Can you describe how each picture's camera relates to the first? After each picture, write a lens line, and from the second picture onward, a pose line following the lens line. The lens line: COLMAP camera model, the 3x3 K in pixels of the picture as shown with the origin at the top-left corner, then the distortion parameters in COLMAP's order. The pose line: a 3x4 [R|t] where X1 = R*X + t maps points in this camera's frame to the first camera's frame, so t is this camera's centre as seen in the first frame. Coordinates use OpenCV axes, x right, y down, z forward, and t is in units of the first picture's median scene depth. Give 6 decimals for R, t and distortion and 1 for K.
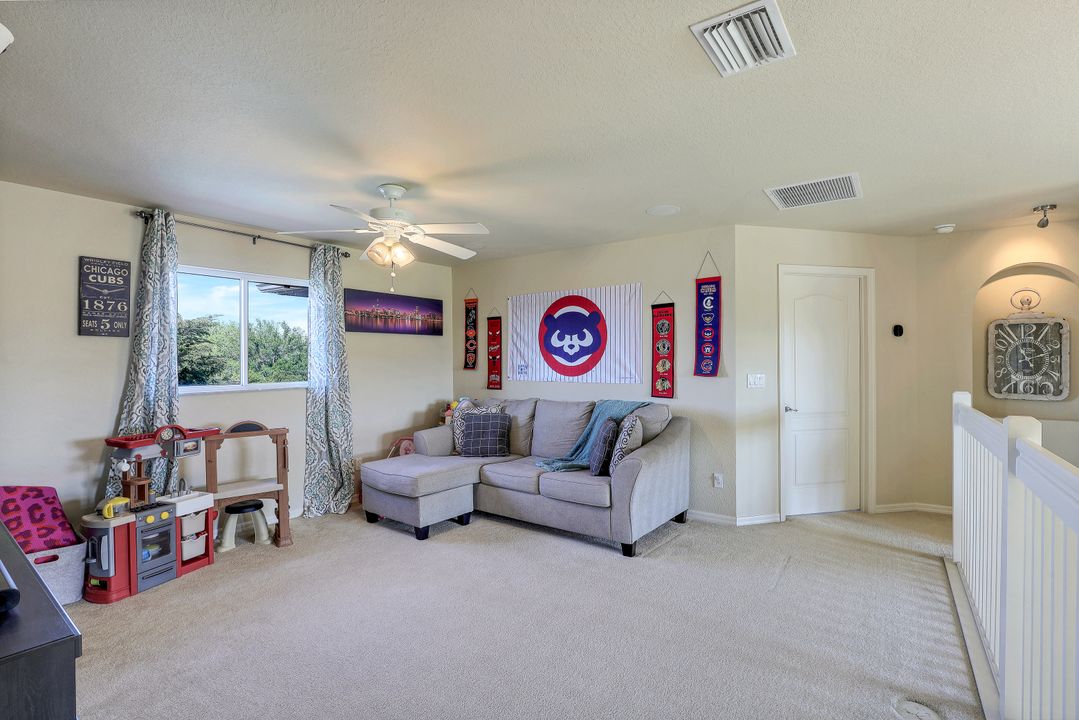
lens RADIAL K [[491.1, 0, 543.6], [0, 491.1, 361.0], [0, 0, 1]] dist [-0.001175, 0.000010]
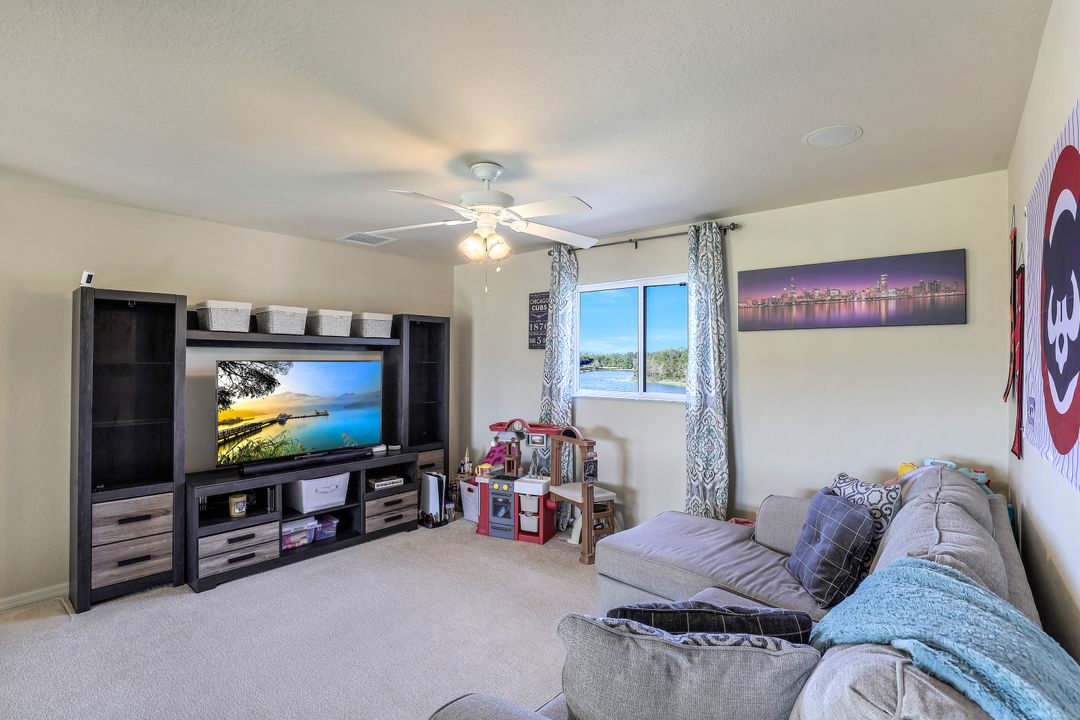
lens RADIAL K [[498.7, 0, 550.9], [0, 498.7, 357.5], [0, 0, 1]] dist [-0.027513, 0.000638]
pose [[-0.052061, 0.007634, -0.998615, 0.454453], [-0.002885, 0.999965, 0.007794, -0.034269], [0.998640, 0.003286, -0.052037, 1.002987]]
